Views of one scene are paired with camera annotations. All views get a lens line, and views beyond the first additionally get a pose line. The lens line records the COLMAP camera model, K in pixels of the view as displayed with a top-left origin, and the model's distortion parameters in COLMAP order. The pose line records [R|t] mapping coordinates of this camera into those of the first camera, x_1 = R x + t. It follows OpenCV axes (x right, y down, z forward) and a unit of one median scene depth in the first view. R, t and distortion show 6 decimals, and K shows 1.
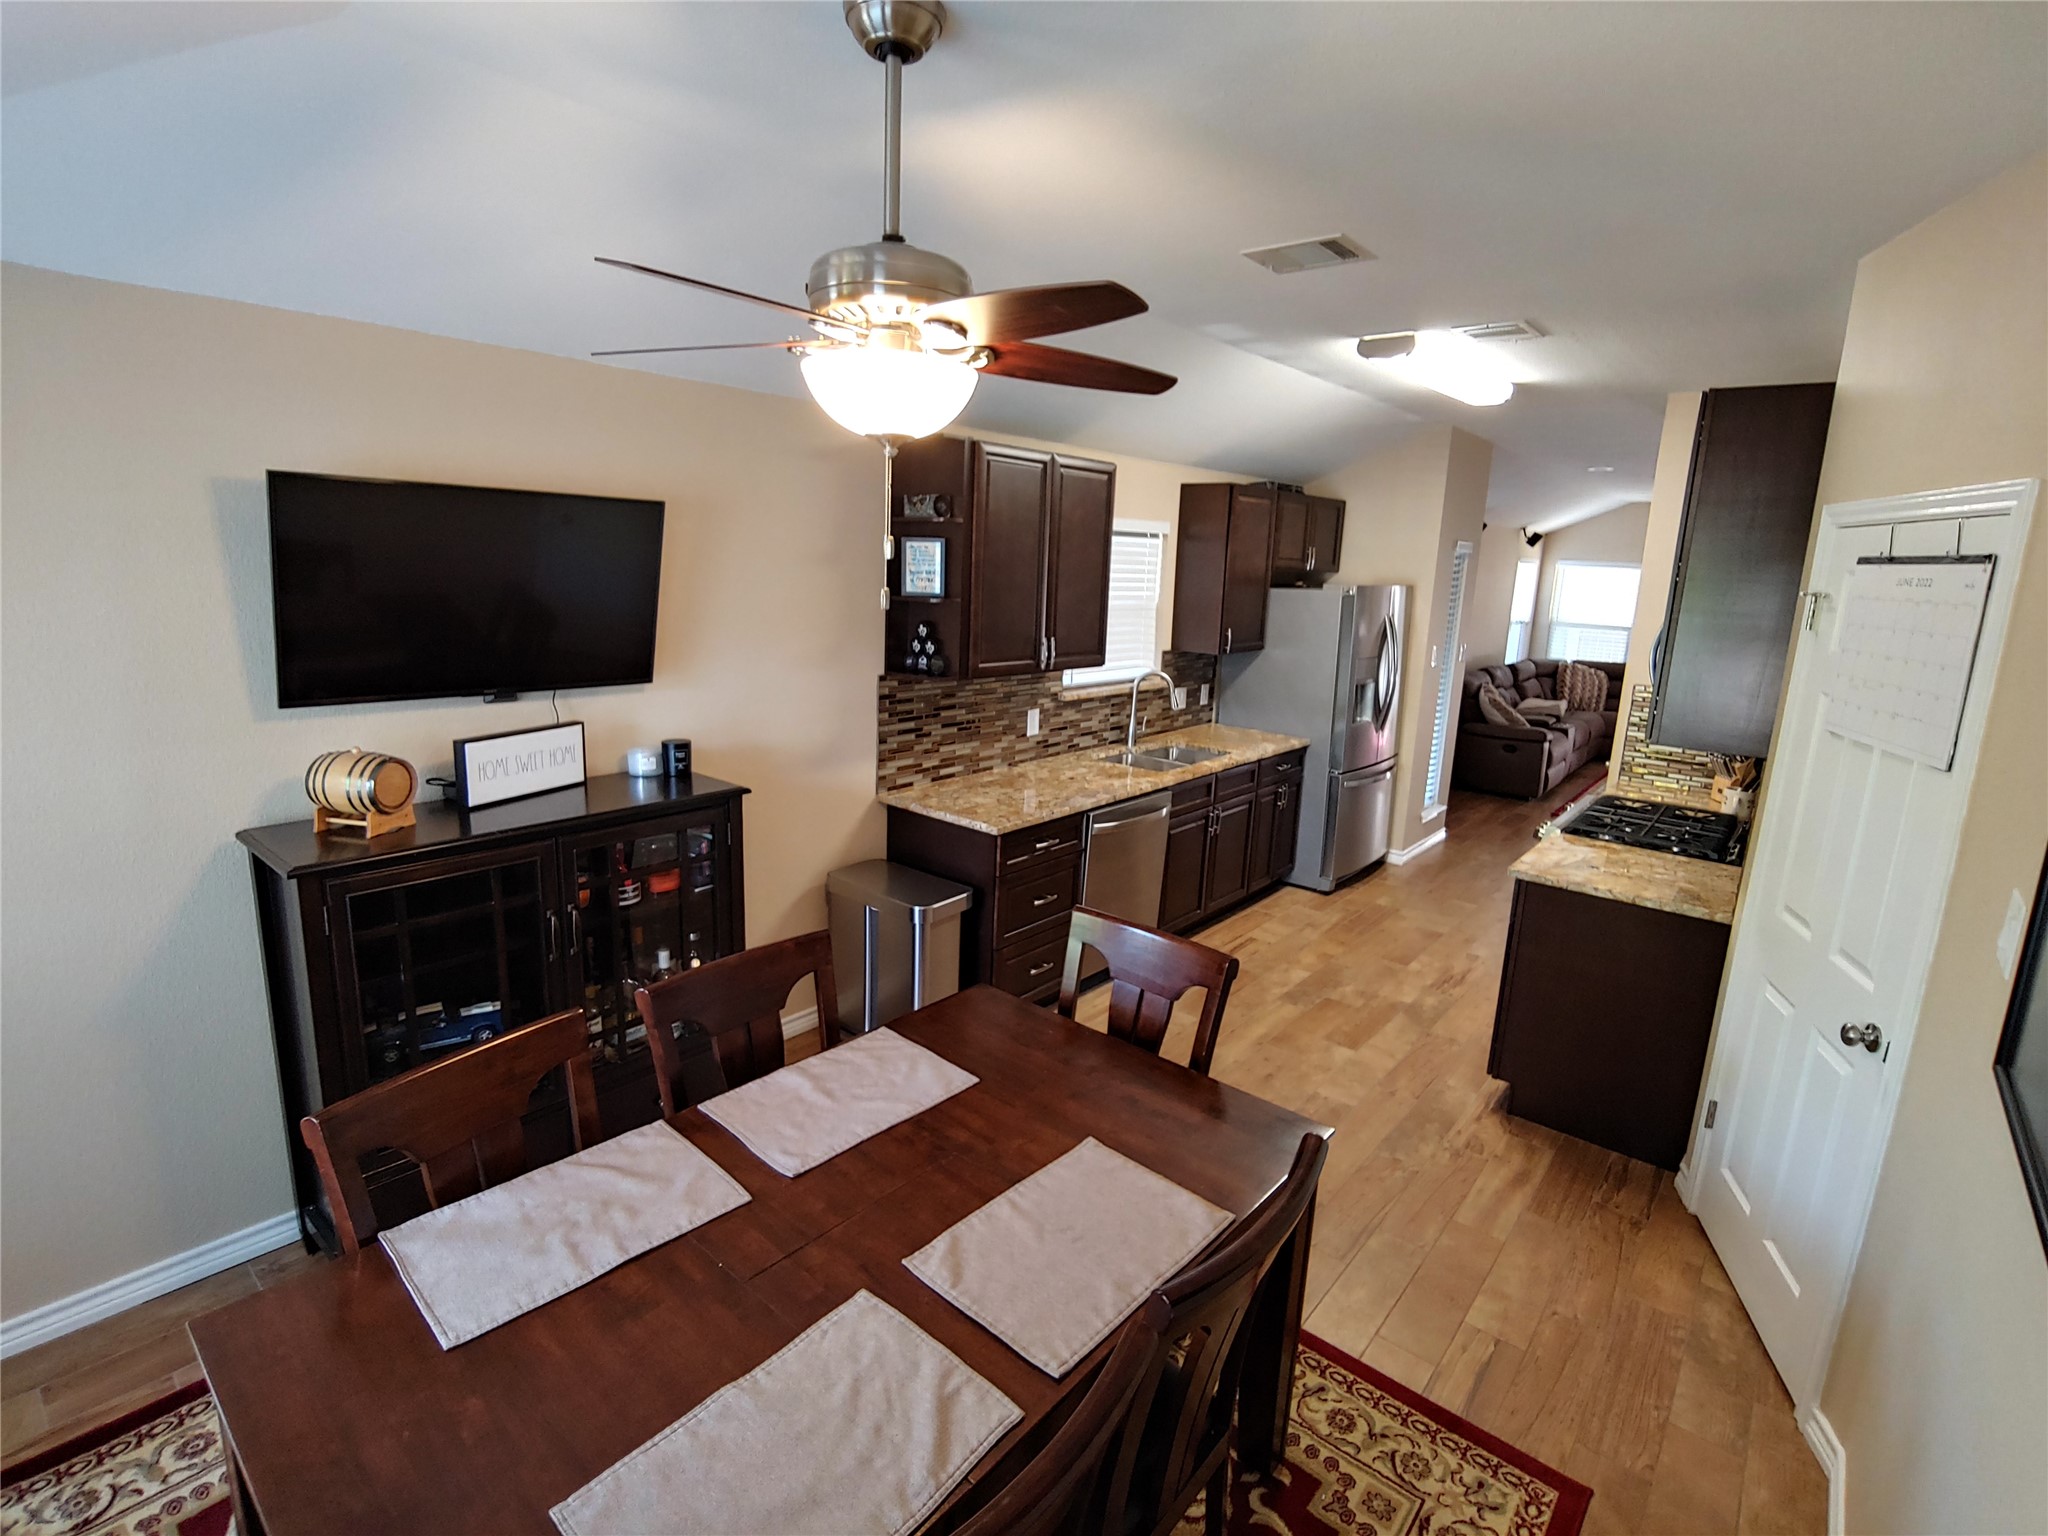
lens RADIAL K [[976.2, 0, 1029.1], [0, 976.2, 755.8], [0, 0, 1]] dist [-0.017205, 0.000252]
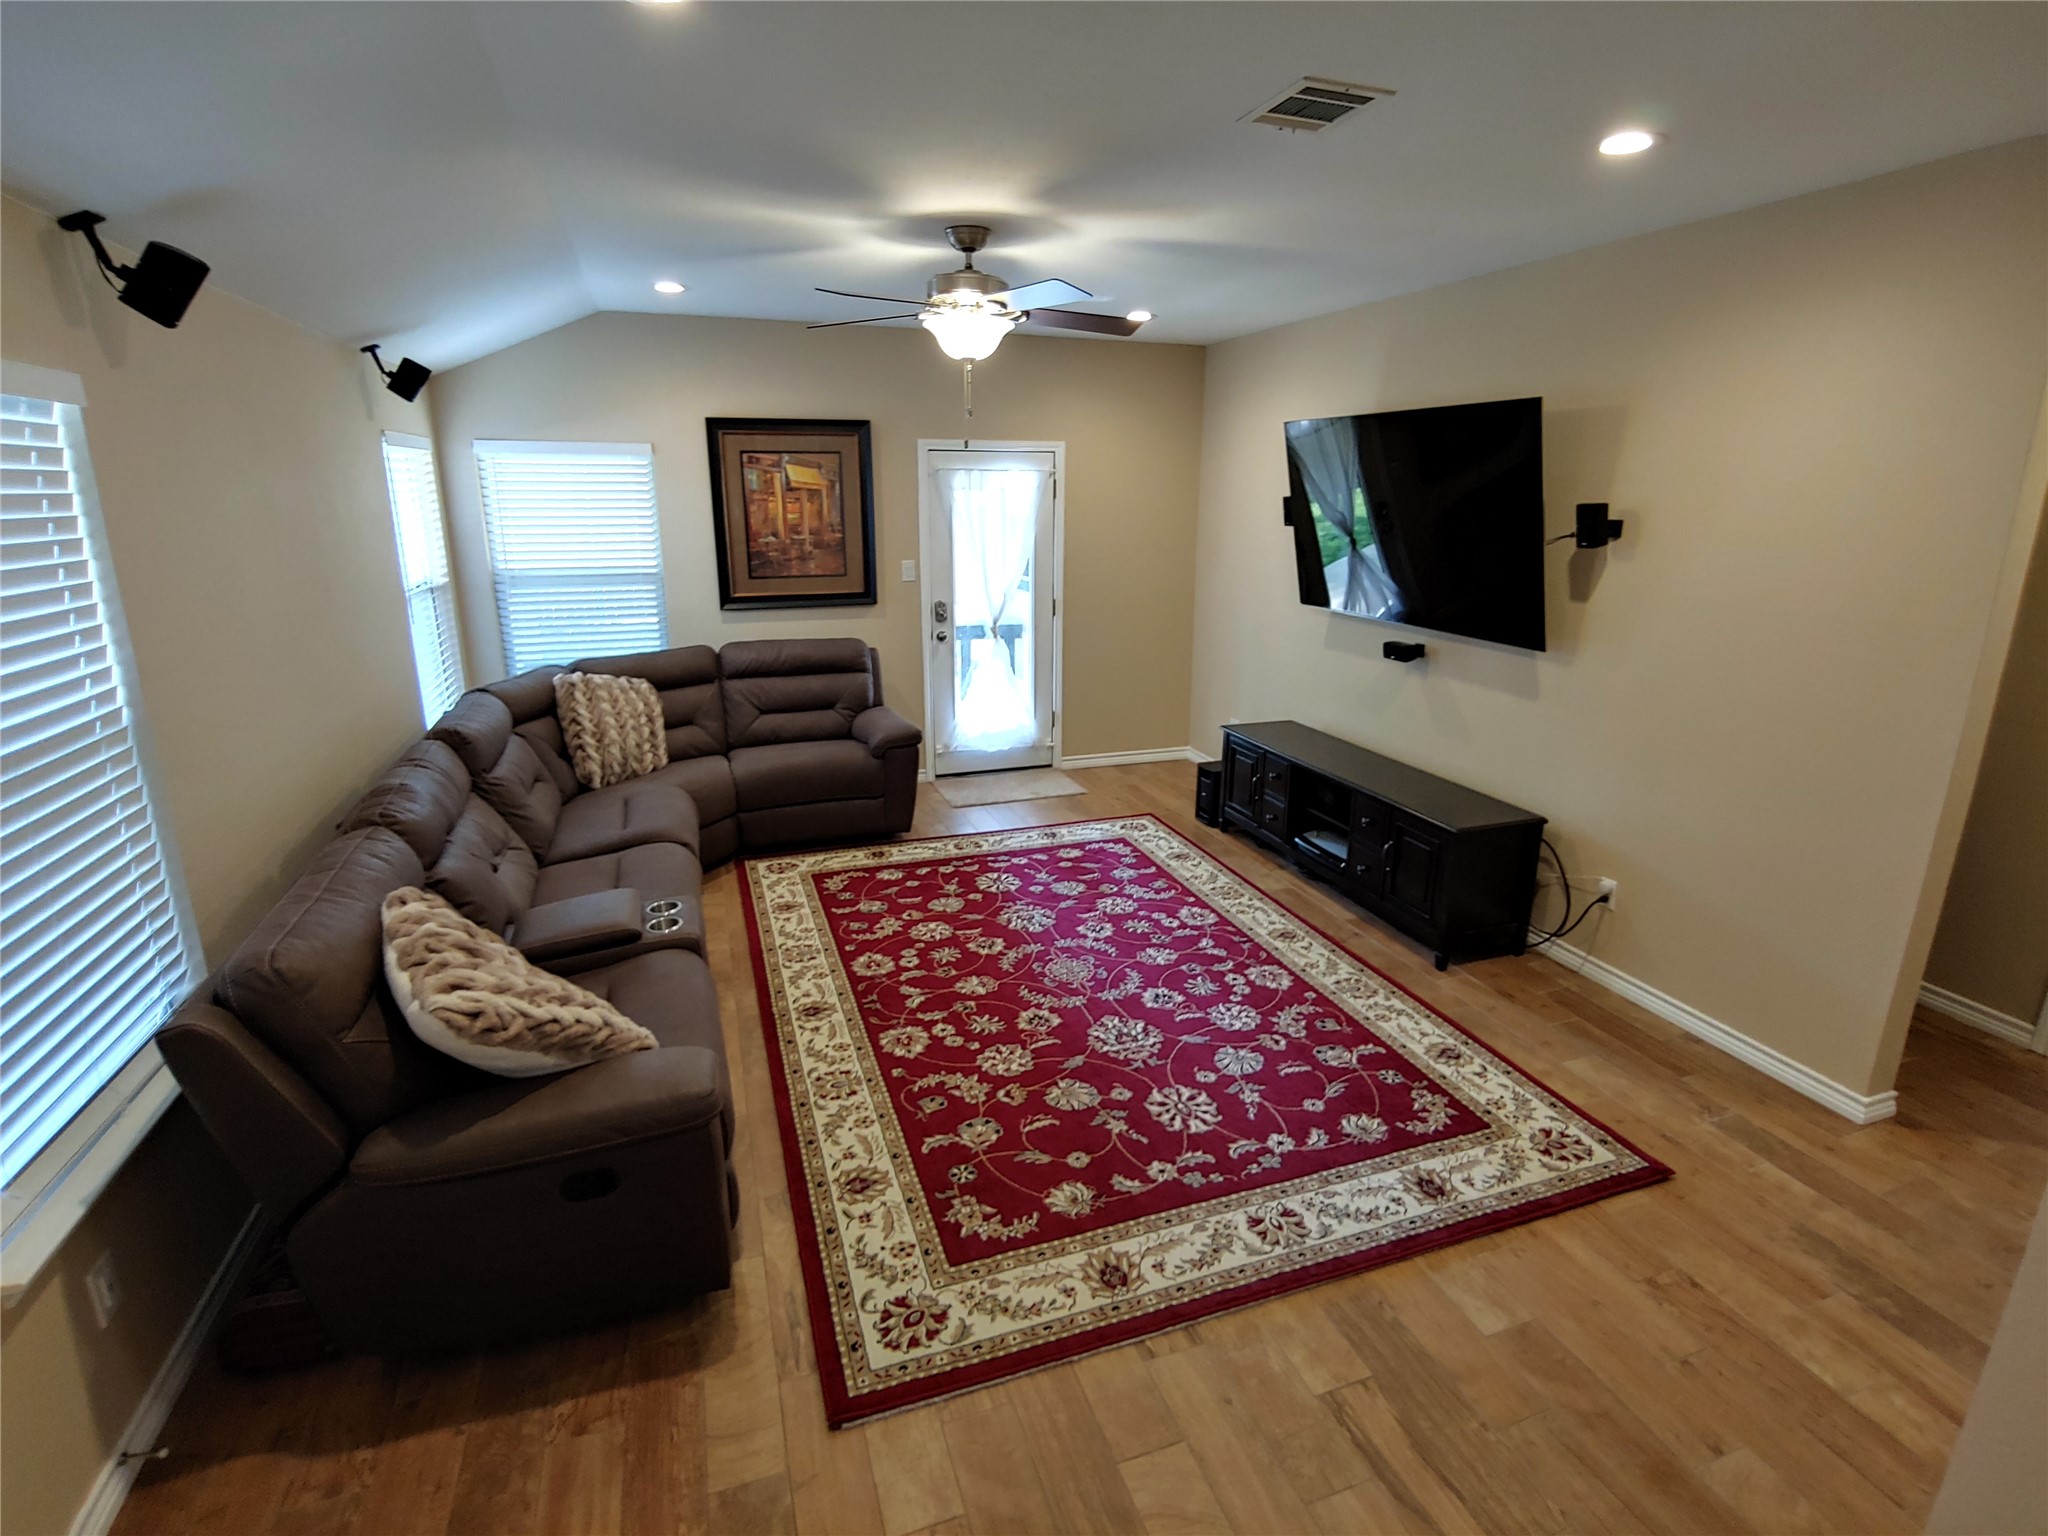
lens RADIAL K [[979.3, 0, 1041.5], [0, 979.3, 750.9], [0, 0, 1]] dist [-0.017161, 0.000356]
pose [[0.511426, -0.258474, 0.819533, 0.832732], [0.183258, 0.964558, 0.189852, -0.303930], [-0.839559, 0.053091, 0.540668, 1.657745]]
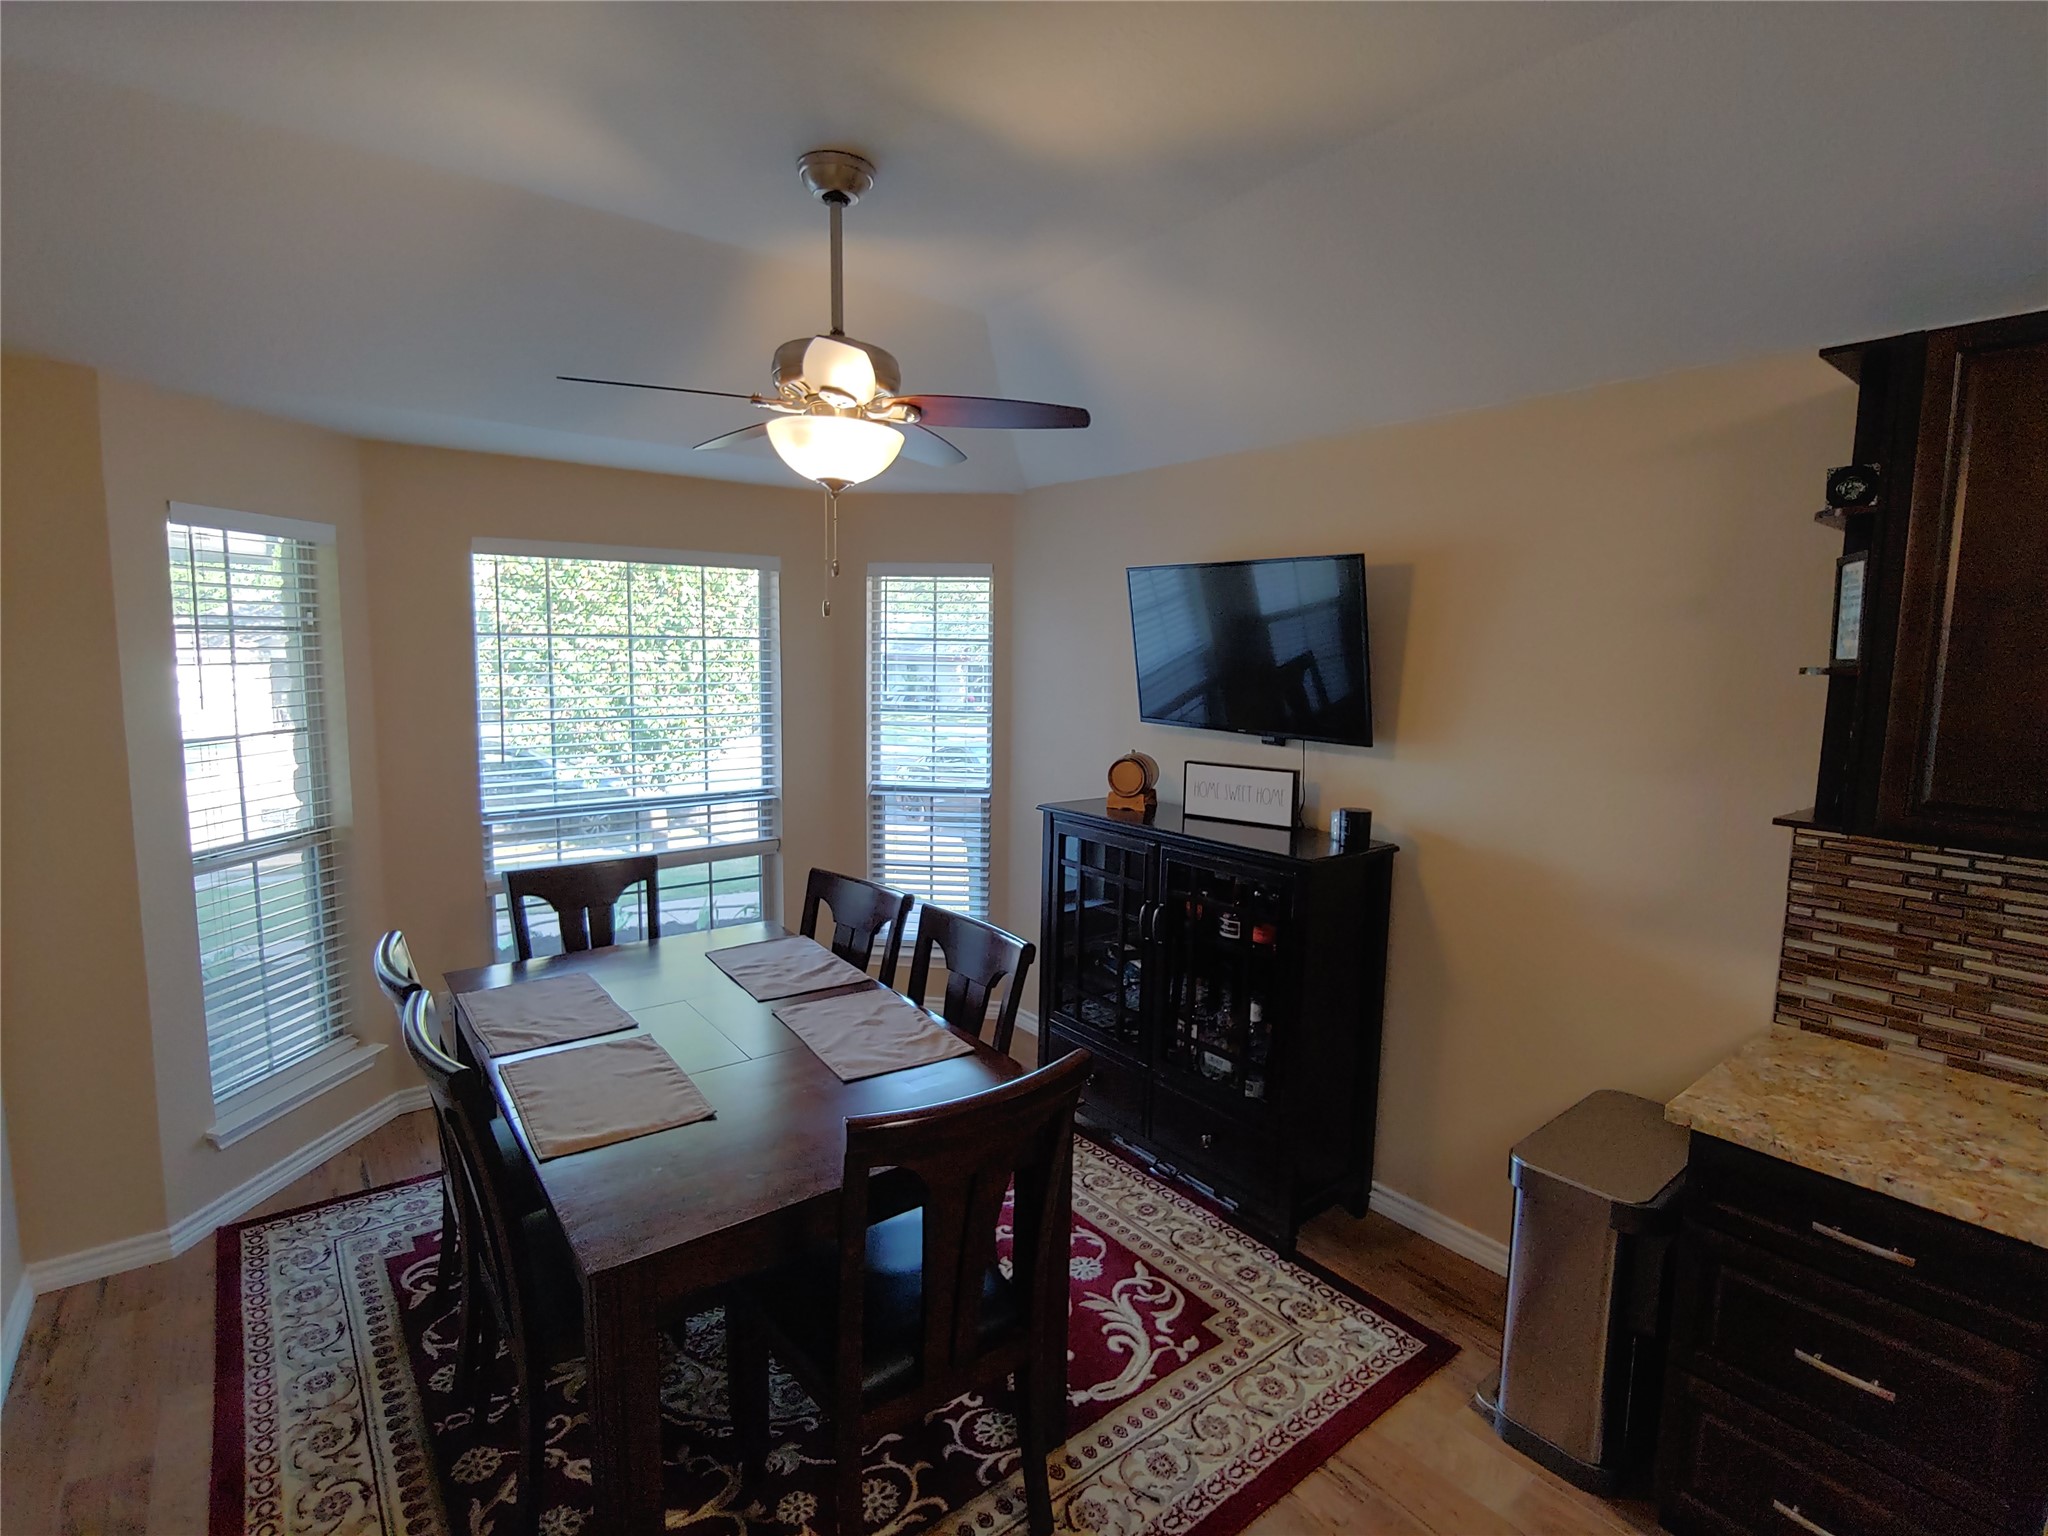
lens RADIAL K [[990.7, 0, 1024.0], [0, 990.7, 768.0], [0, 0, 1]] dist [0.001413, -0.000022]
pose [[-0.213721, 0.078505, -0.973735, 0.480422], [-0.217569, 0.967906, 0.125788, -0.080624], [0.952359, 0.238738, -0.189781, 0.681250]]
